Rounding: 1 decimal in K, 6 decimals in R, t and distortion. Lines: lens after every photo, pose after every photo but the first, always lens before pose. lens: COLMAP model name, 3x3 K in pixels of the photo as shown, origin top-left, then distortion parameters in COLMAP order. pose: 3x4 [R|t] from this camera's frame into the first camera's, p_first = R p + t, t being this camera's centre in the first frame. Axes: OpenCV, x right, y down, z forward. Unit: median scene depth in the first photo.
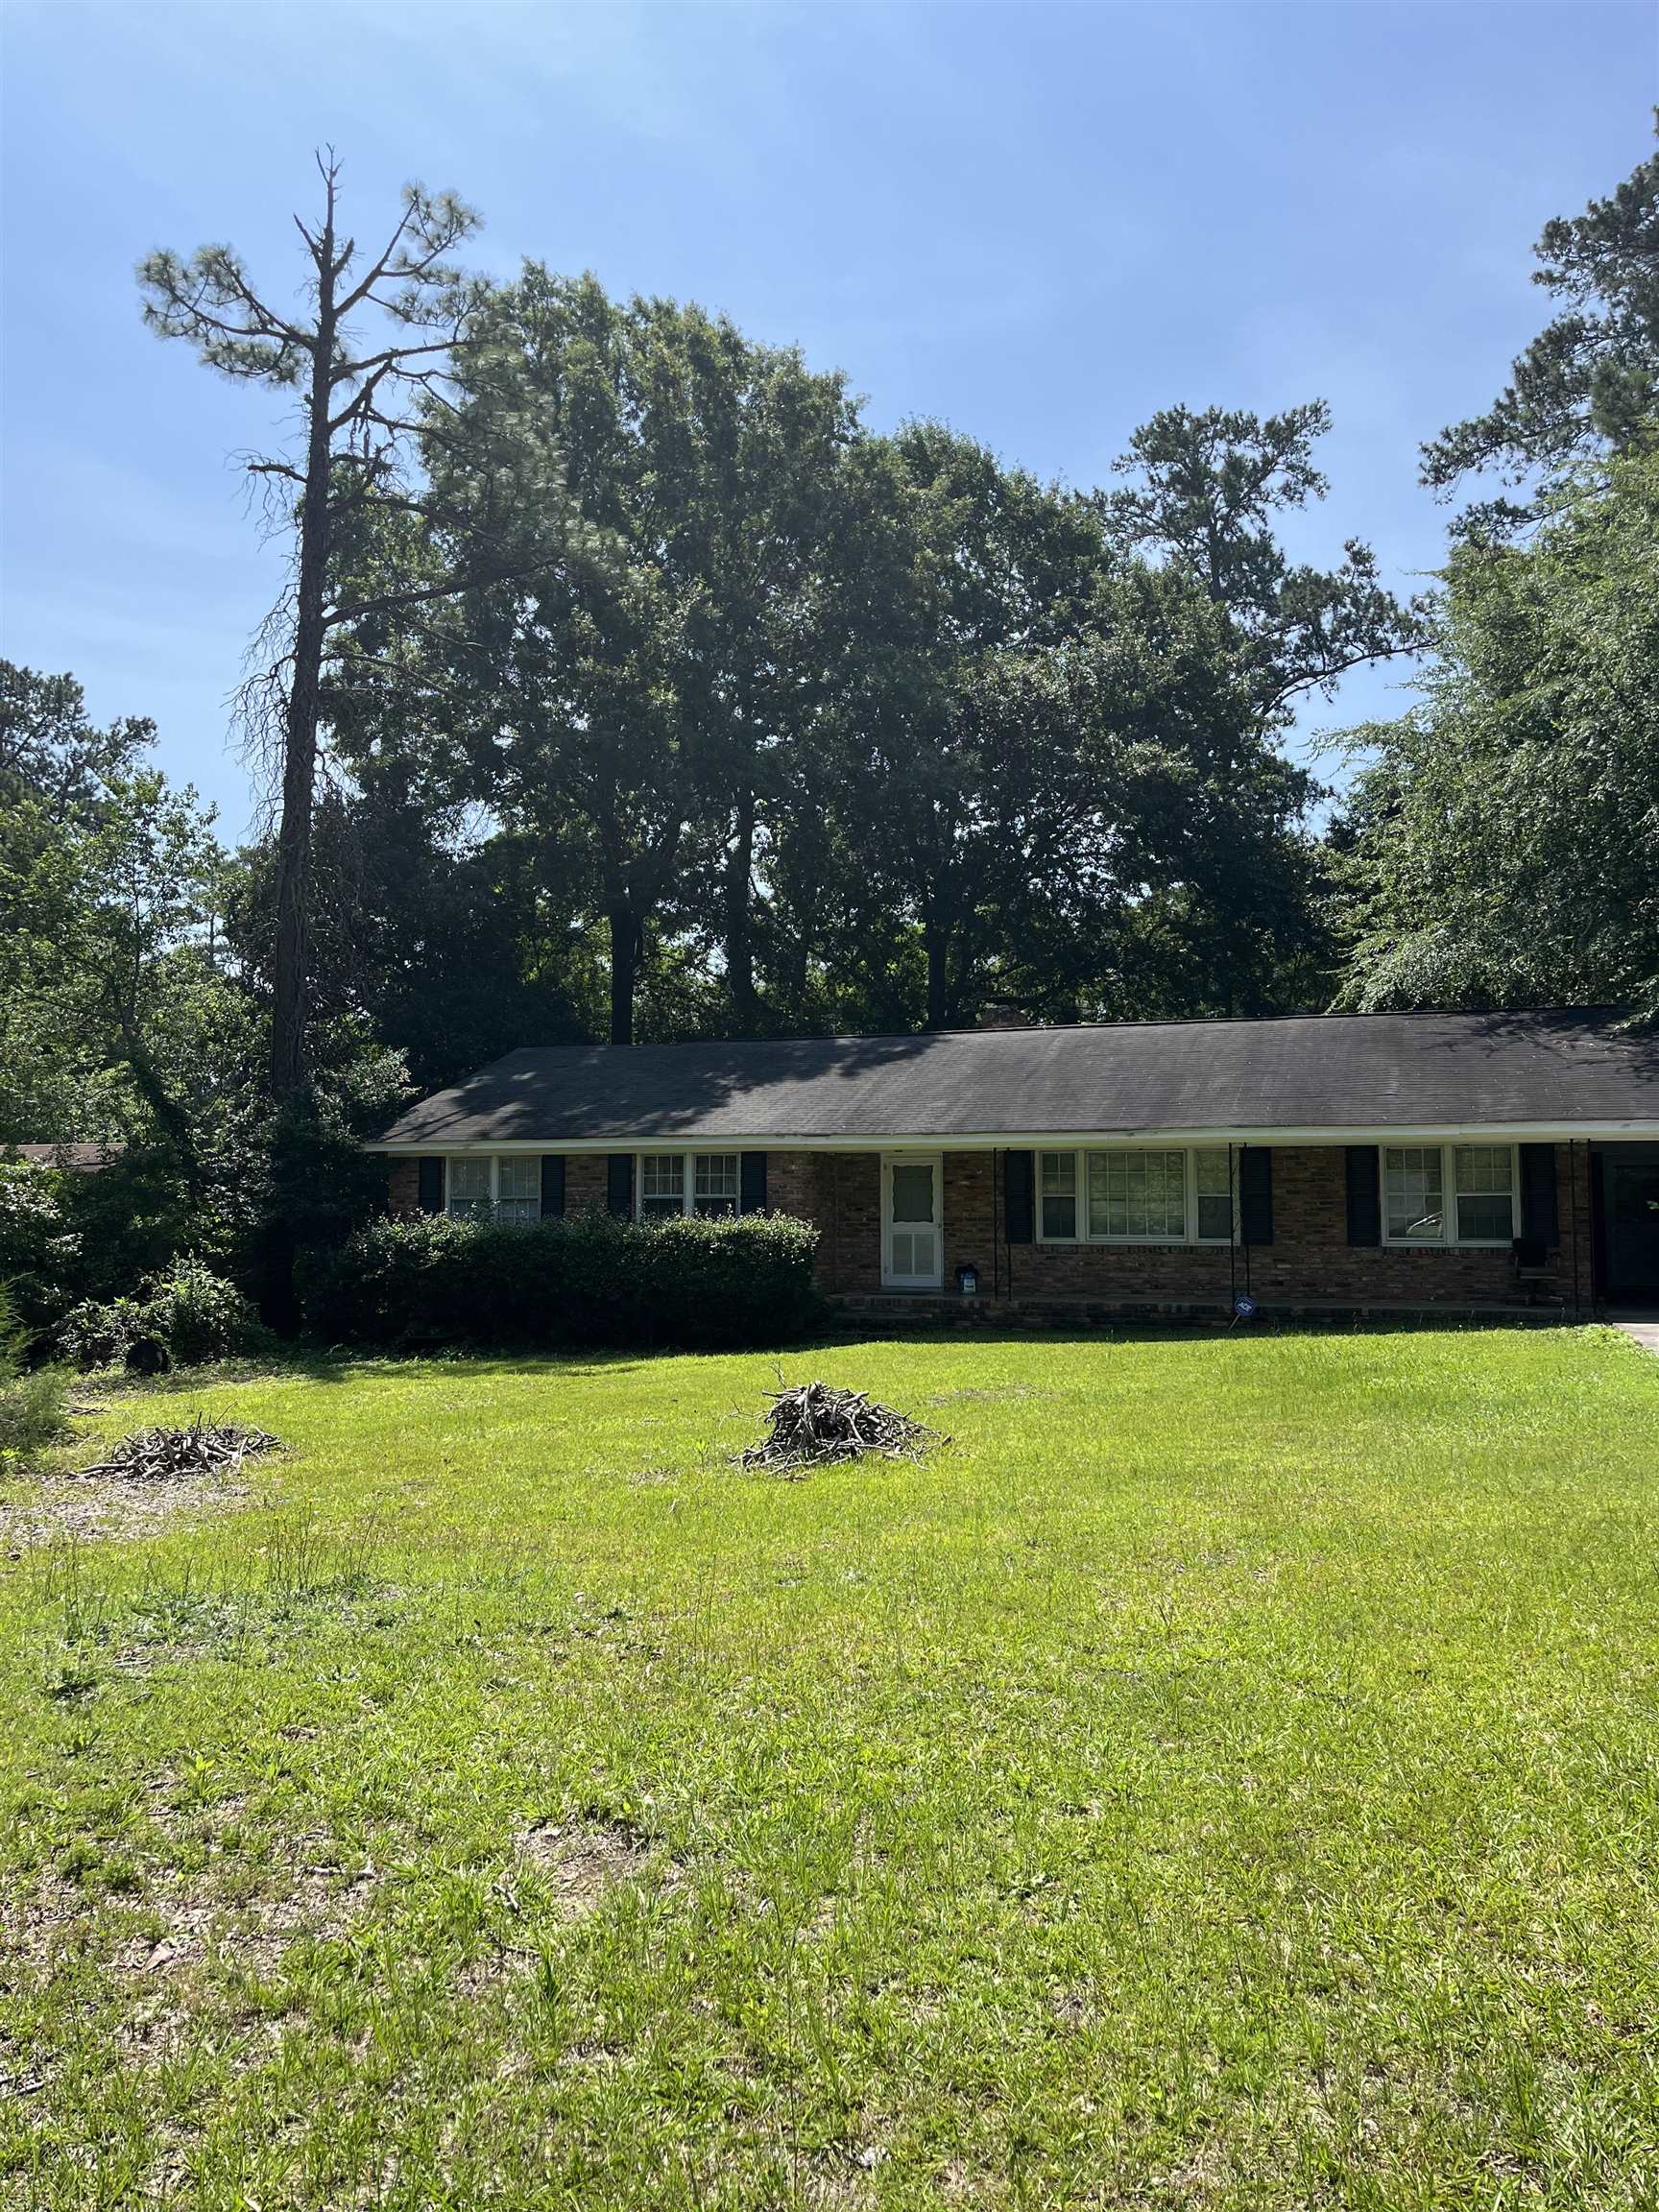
lens RADIAL K [[1666.6, 0, 823.2], [0, 1666.6, 1110.2], [0, 0, 1]] dist [0.052529, -0.080823]
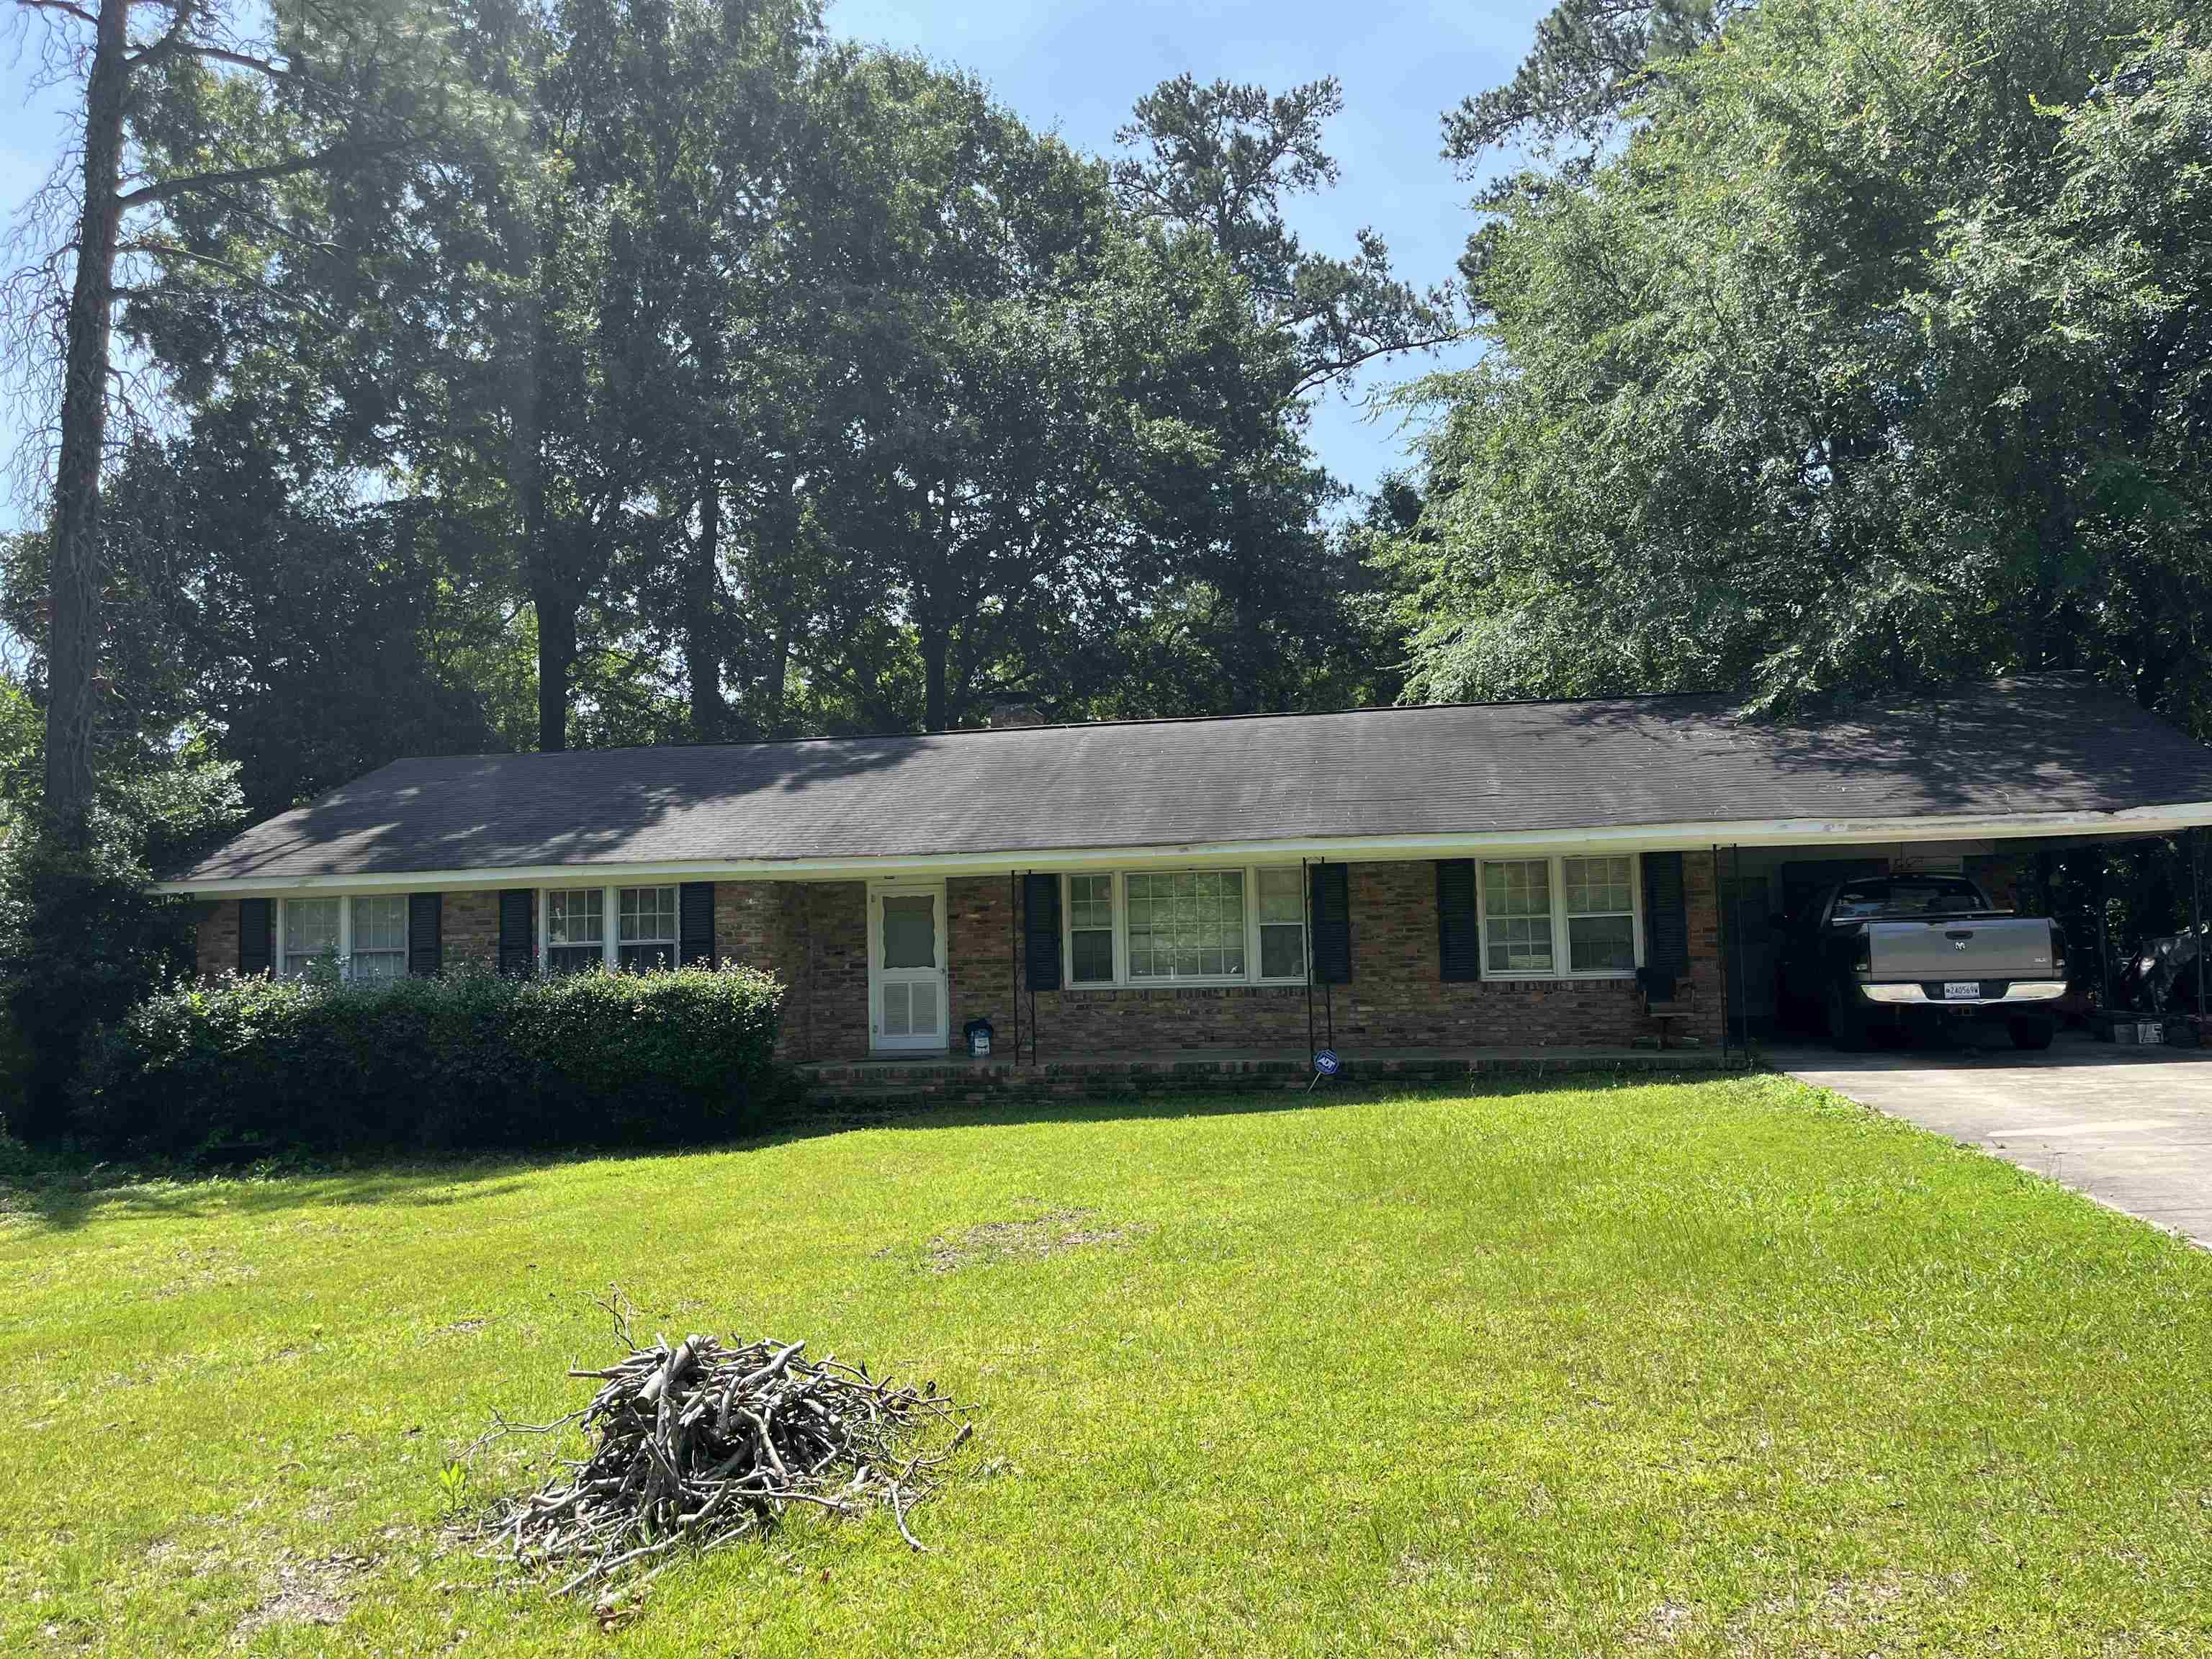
lens RADIAL K [[1666.6, 0, 1121.2], [0, 1666.6, 841.2], [0, 0, 1]] dist [0.052529, -0.080823]
pose [[0.984099, -0.016070, 0.176895, 0.011951], [0.016297, 0.999867, 0.000174, 0.007396], [-0.176874, 0.002712, 0.984230, 0.172270]]
